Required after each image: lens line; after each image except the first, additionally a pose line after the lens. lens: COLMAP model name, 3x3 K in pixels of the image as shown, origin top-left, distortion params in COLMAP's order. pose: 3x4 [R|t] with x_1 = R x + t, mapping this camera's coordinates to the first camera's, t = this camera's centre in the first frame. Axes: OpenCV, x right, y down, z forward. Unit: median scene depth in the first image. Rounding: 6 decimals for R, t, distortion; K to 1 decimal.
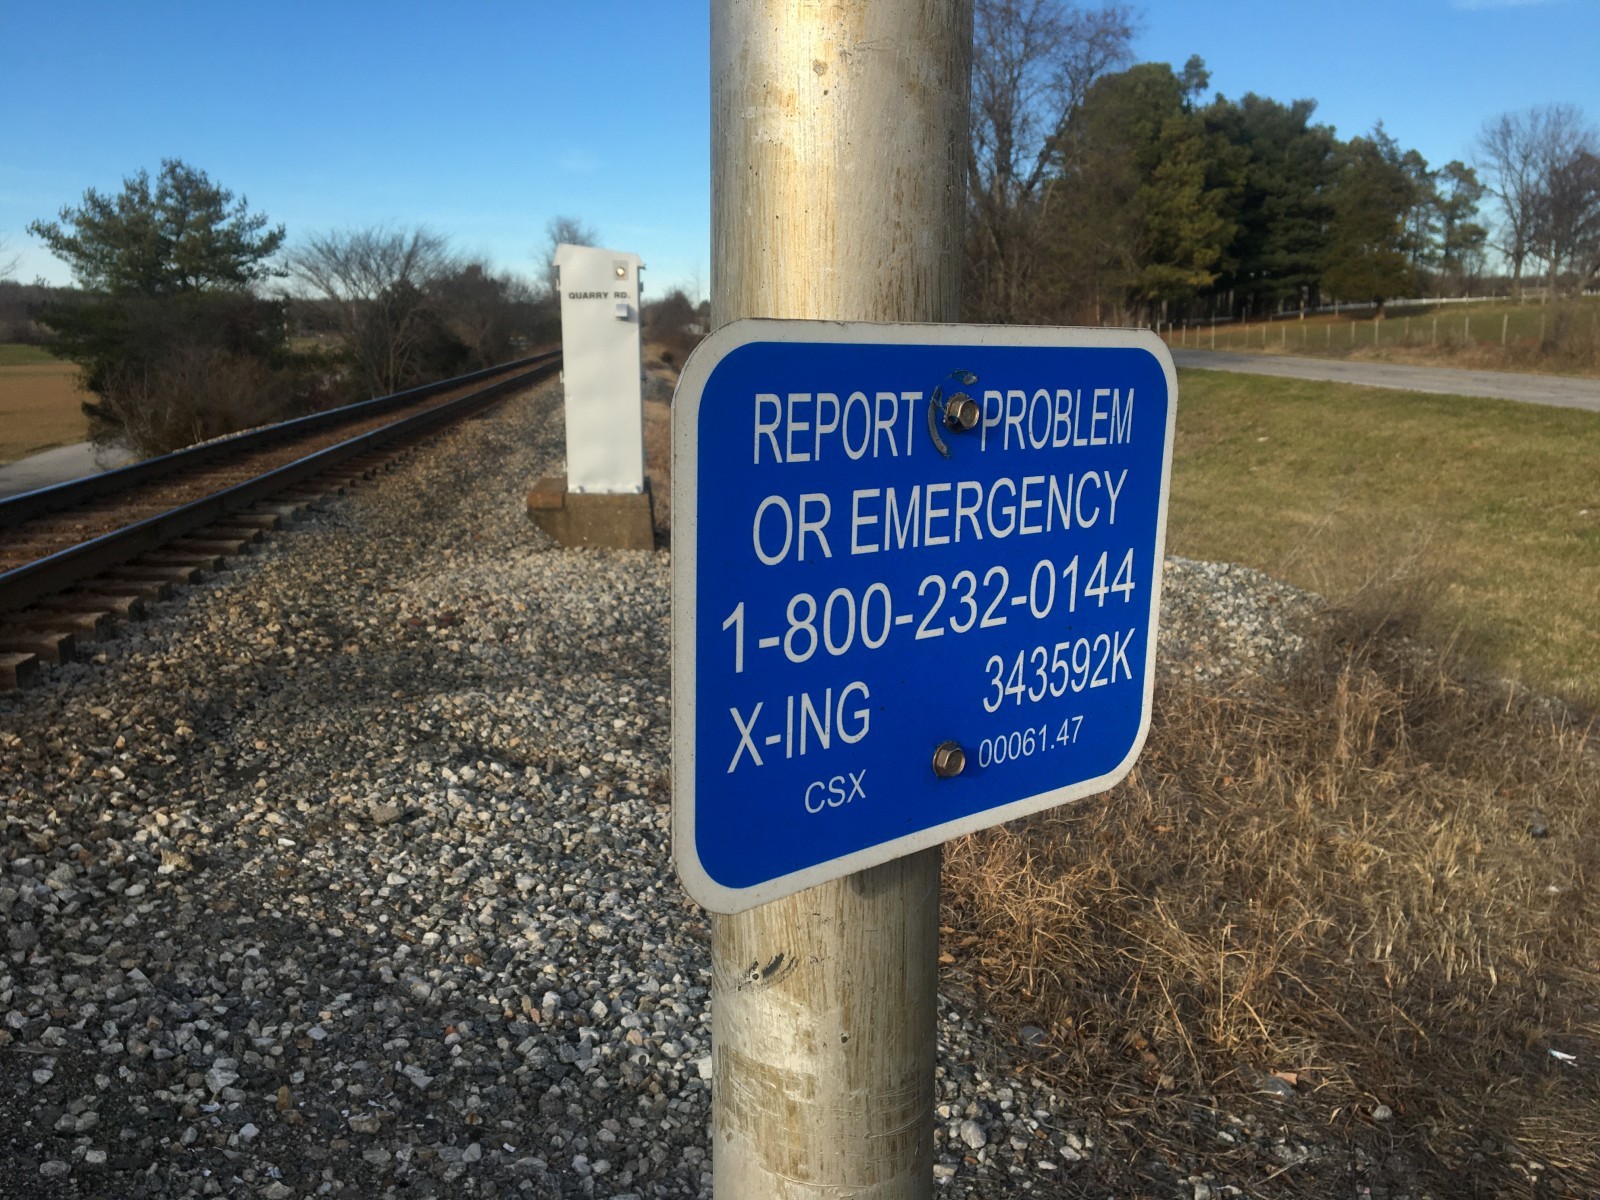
lens RADIAL K [[1381.9, 0, 767.0], [0, 1381.9, 593.5], [0, 0, 1]] dist [0.104906, -0.147498]
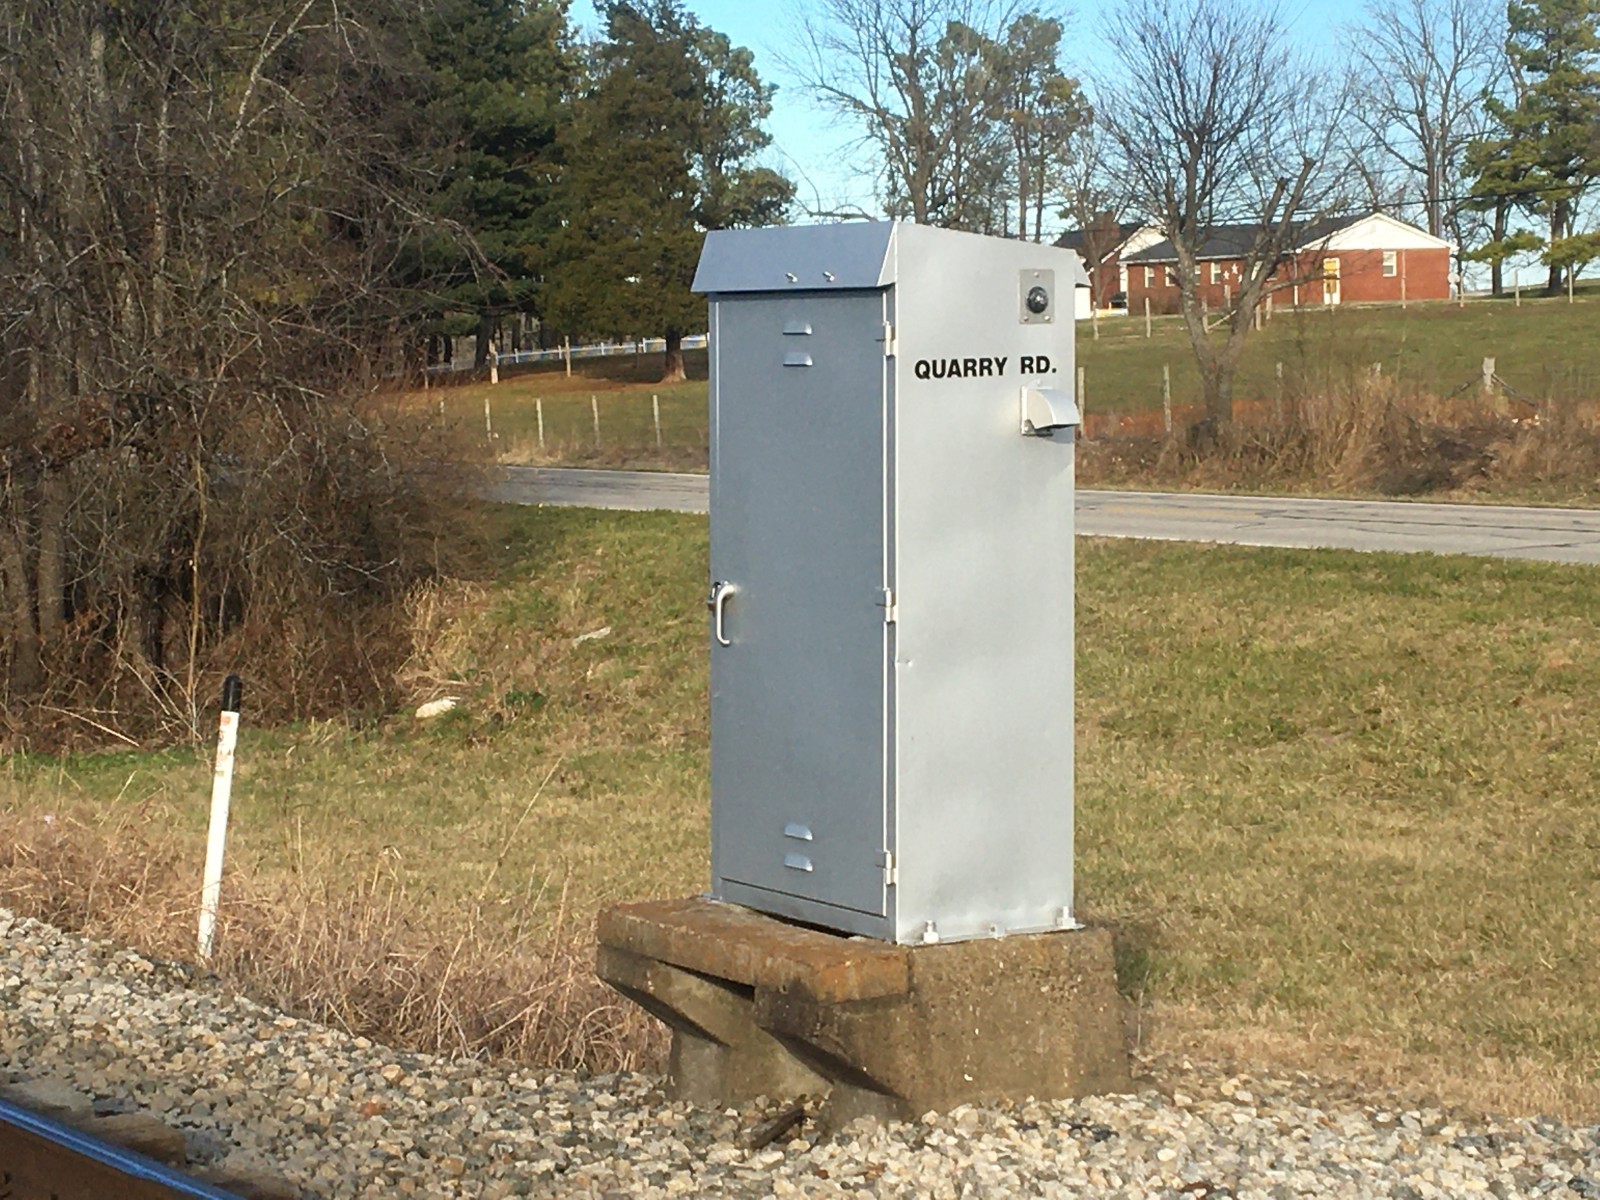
lens RADIAL K [[3523.6, 0, 800.0], [0, 3523.6, 600.0], [0, 0, 1]] dist [0.030139, 0.432616]
pose [[0.873182, -0.048888, 0.484936, -0.120724], [0.112134, 0.988417, -0.102264, -0.015013], [-0.474319, 0.143672, 0.868550, 0.055680]]
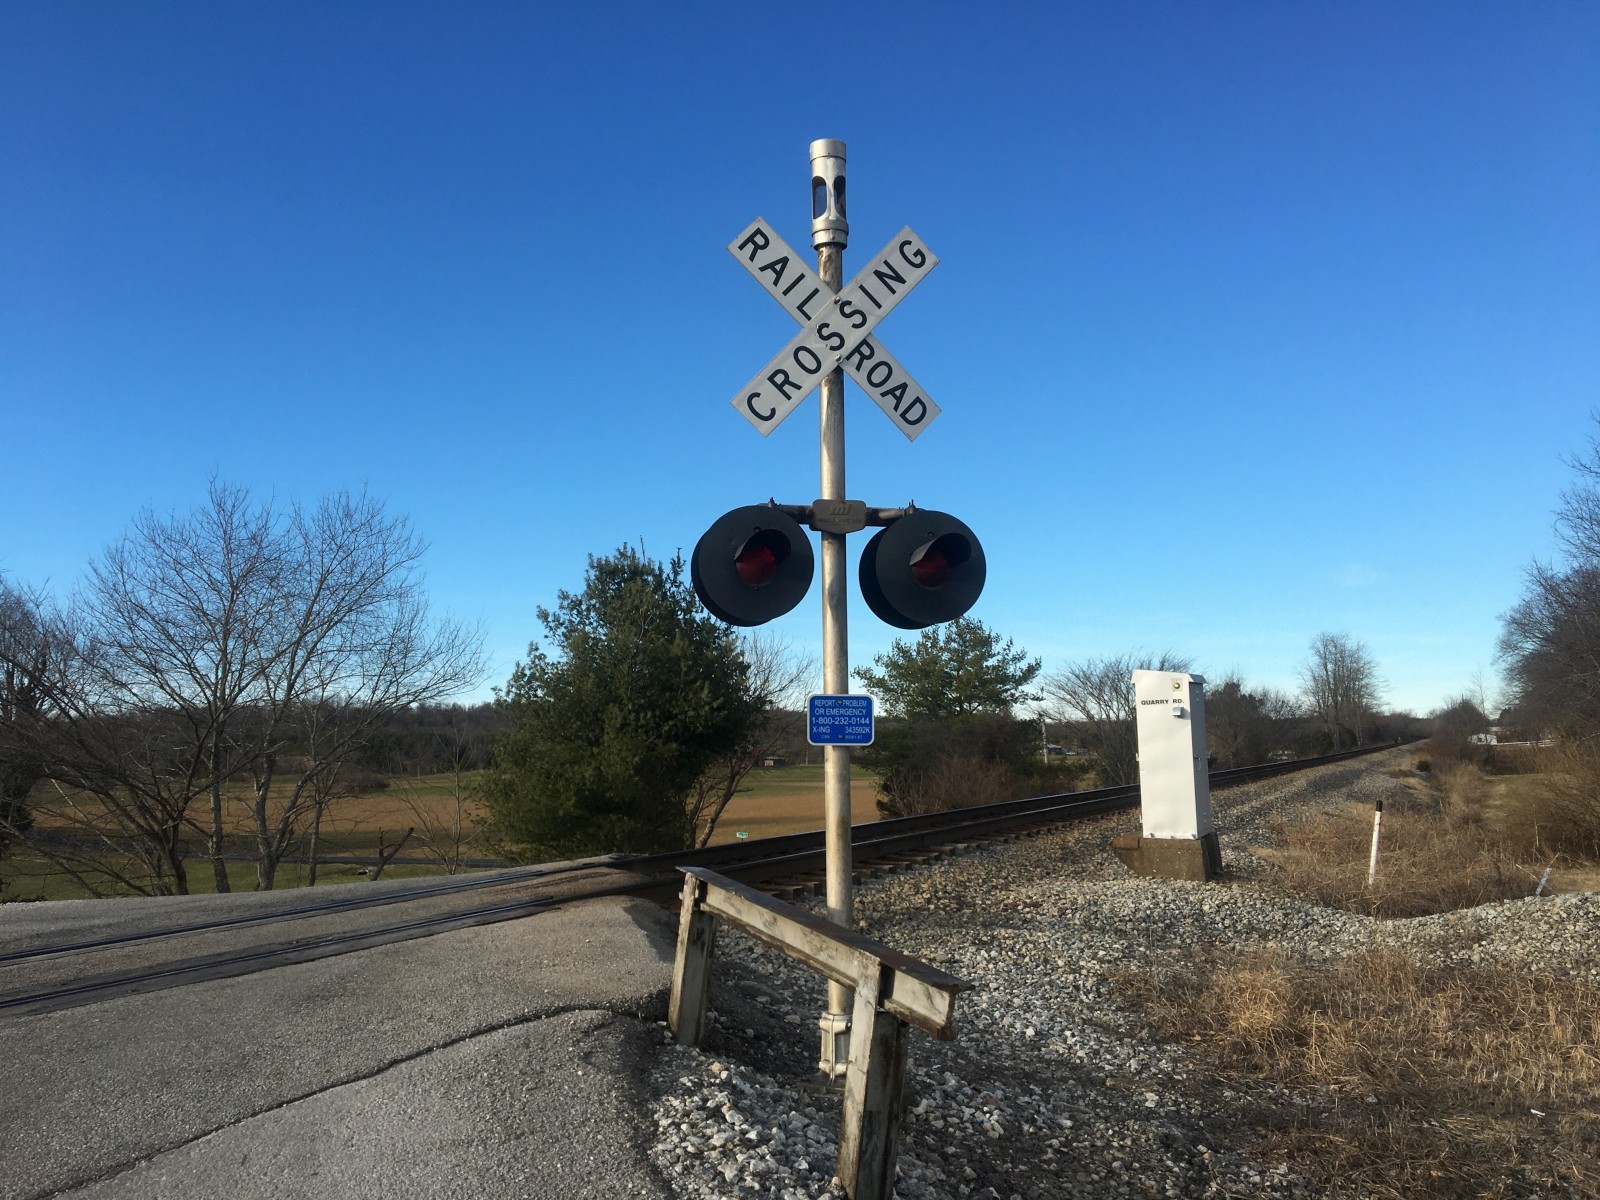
lens RADIAL K [[1362.6, 0, 800.0], [0, 1362.6, 600.0], [0, 0, 1]] dist [0.091761, -0.143504]
pose [[0.869325, -0.069562, -0.489320, 0.054003], [-0.075148, 0.959931, -0.269972, 0.021006], [0.488494, 0.271465, 0.829265, -0.085878]]
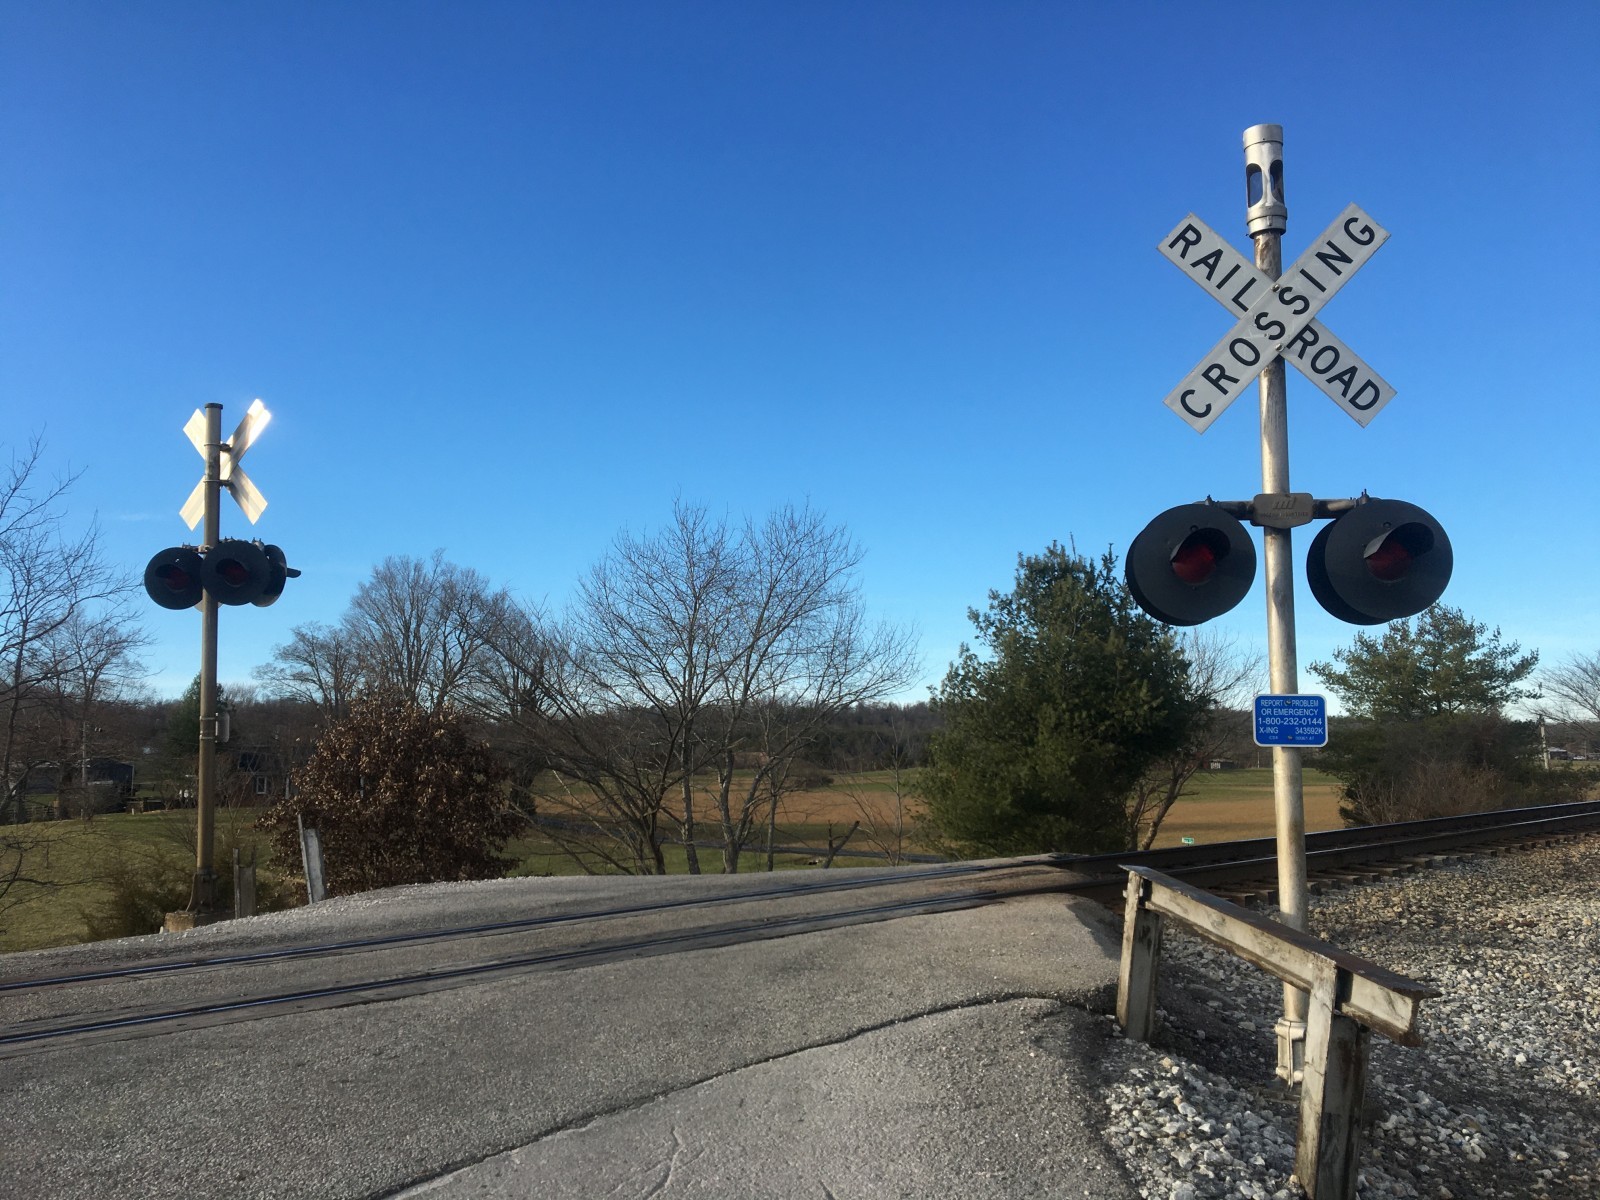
lens RADIAL K [[1372.1, 0, 783.5], [0, 1372.1, 620.9], [0, 0, 1]] dist [0.085306, -0.136523]
pose [[0.667124, -0.079859, -0.740654, 0.056687], [-0.129789, 0.966571, -0.221122, 0.021875], [0.733554, 0.243644, 0.634458, -0.089922]]
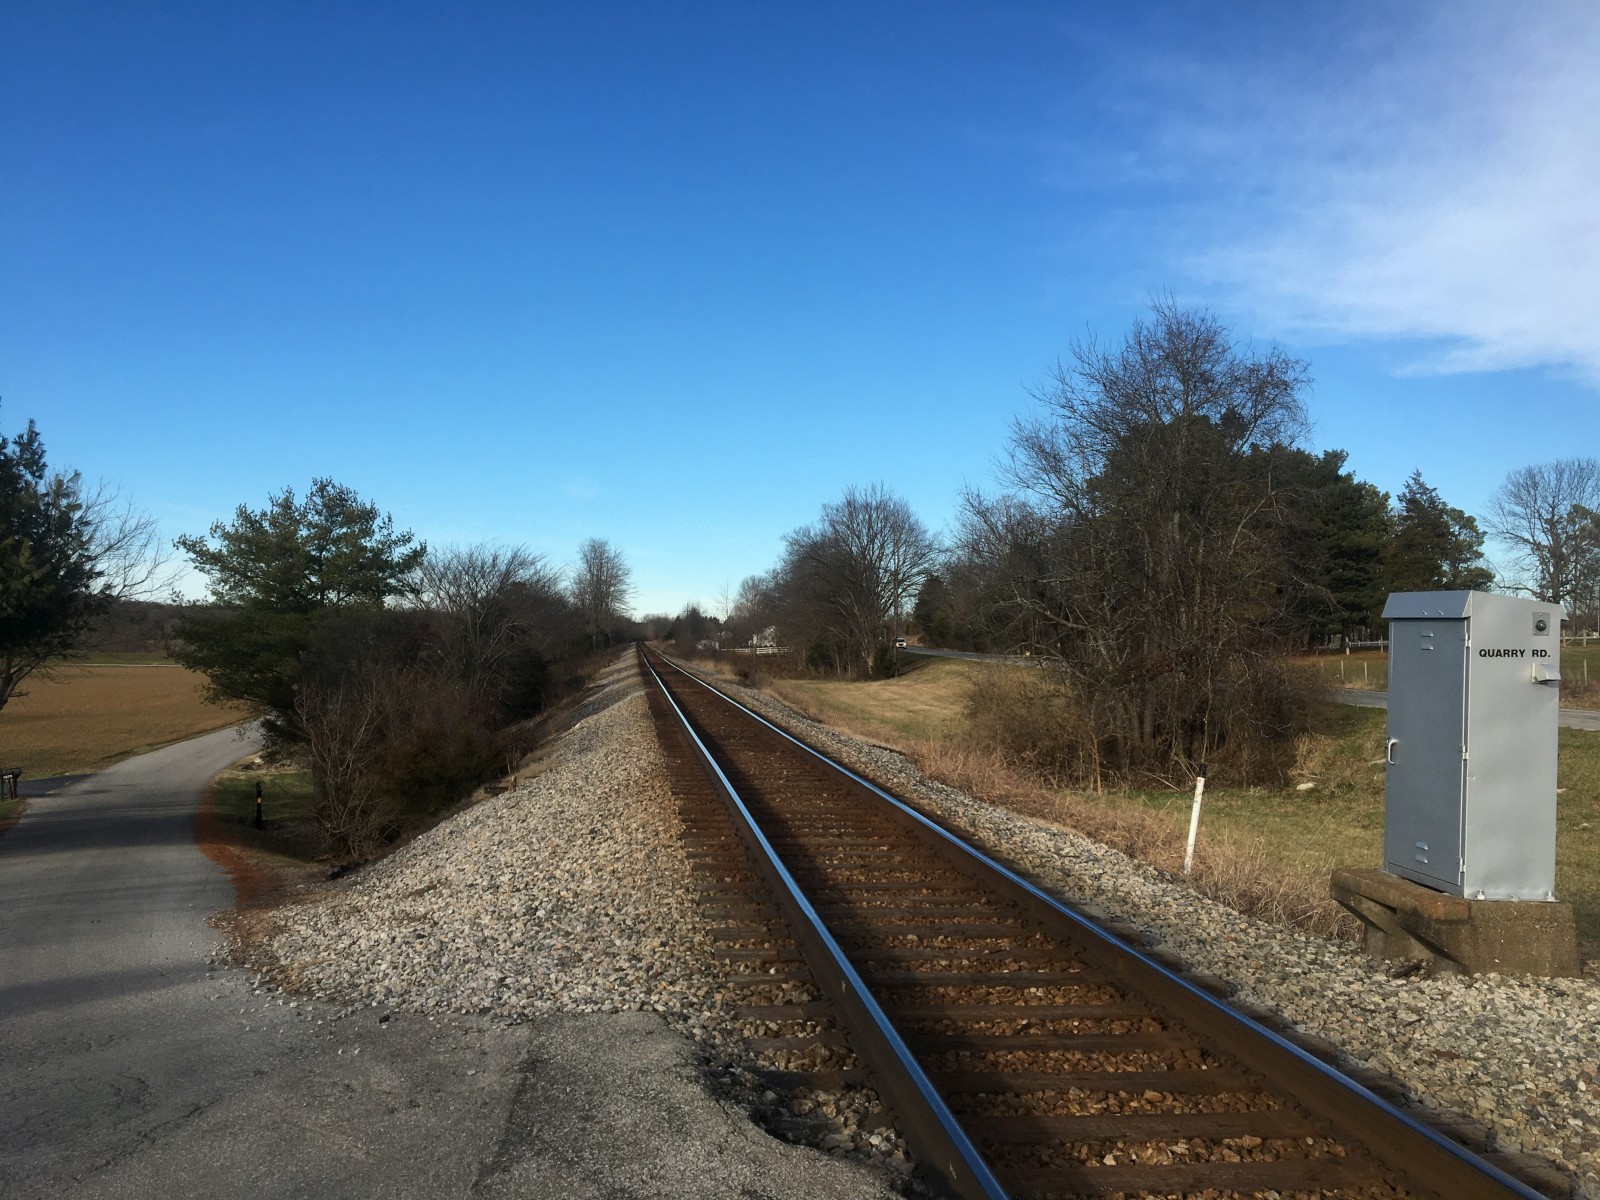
lens RADIAL K [[1362.6, 0, 800.0], [0, 1362.6, 600.0], [0, 0, 1]] dist [0.091761, -0.143504]
pose [[0.999149, 0.022393, 0.034641, -0.115624], [-0.014269, 0.975595, -0.219115, -0.012969], [-0.038702, 0.218434, 0.975084, 0.046921]]
